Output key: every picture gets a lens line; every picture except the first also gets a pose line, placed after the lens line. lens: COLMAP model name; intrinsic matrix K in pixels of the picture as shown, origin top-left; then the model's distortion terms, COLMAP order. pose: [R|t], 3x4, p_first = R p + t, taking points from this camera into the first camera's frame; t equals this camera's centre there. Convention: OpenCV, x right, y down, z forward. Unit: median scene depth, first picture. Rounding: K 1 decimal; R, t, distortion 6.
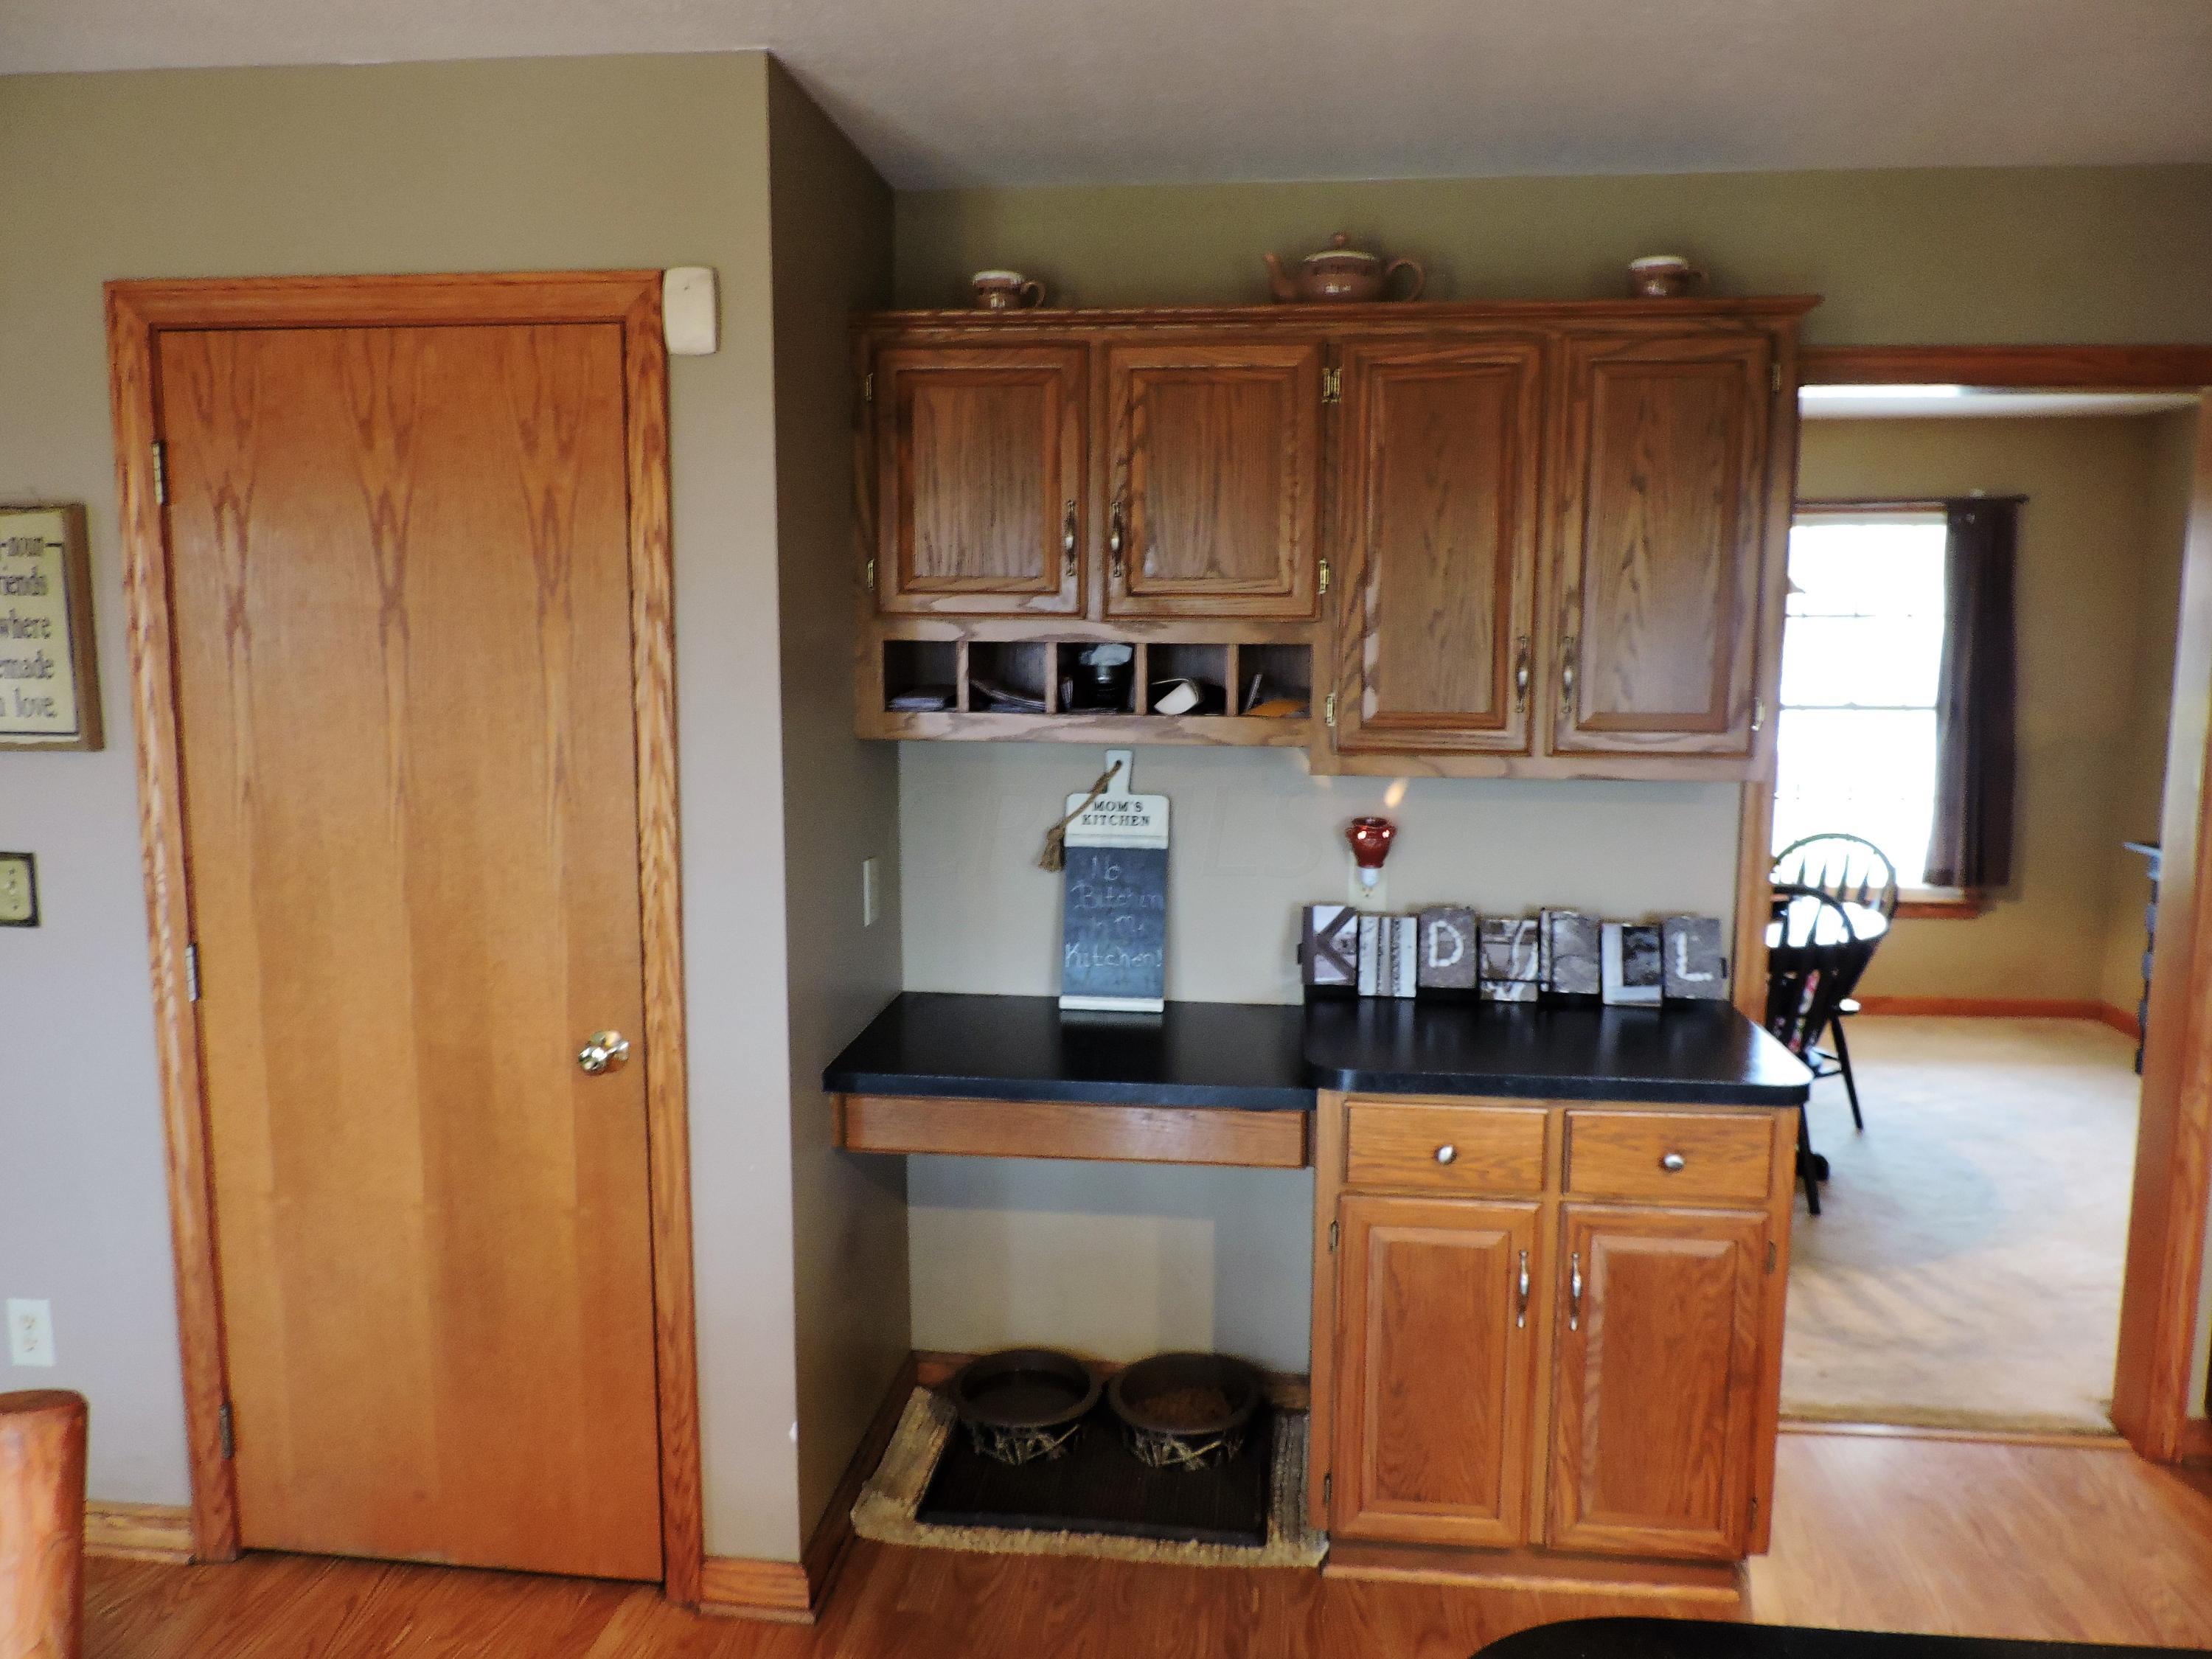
lens RADIAL K [[1573.8, 0, 1109.7], [0, 1573.8, 833.0], [0, 0, 1]] dist [-0.022384, 0.001022]
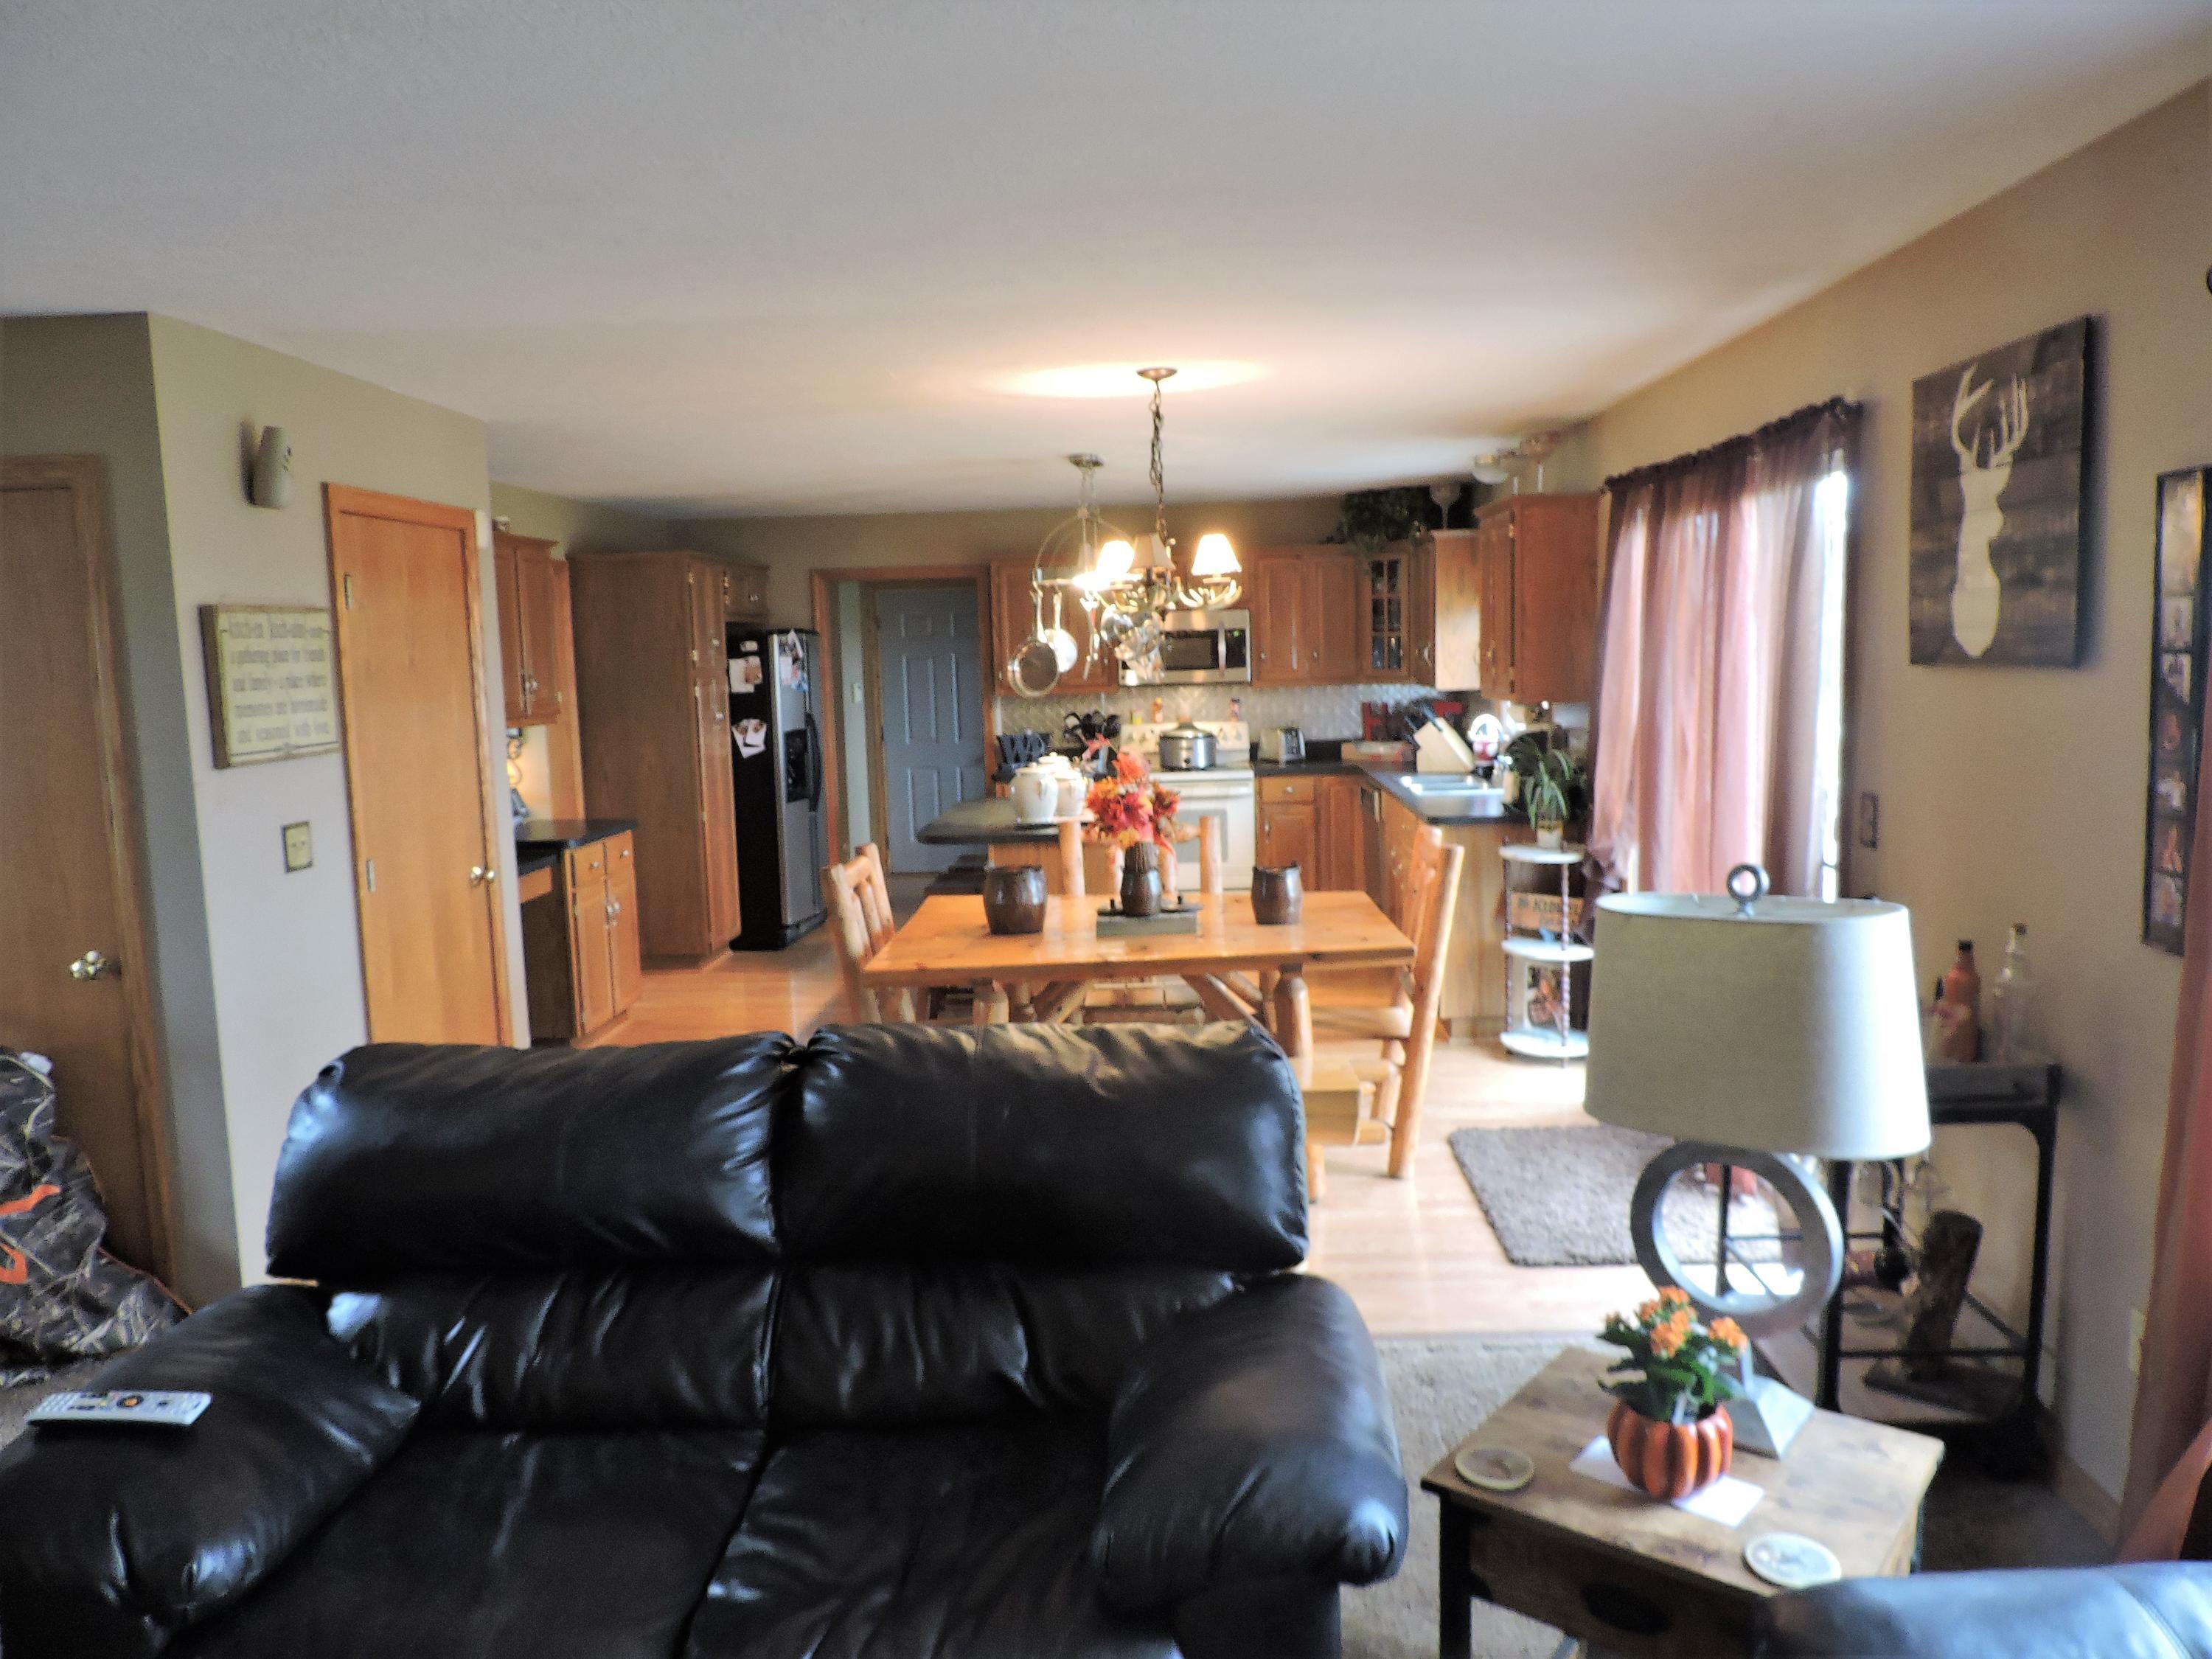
lens RADIAL K [[1573.8, 0, 1109.7], [0, 1573.8, 833.0], [0, 0, 1]] dist [-0.022384, 0.001022]
pose [[-0.071130, -0.124128, 0.989713, -2.429717], [0.163587, 0.977340, 0.134333, -0.058844], [-0.983961, 0.171459, -0.049213, 0.274045]]
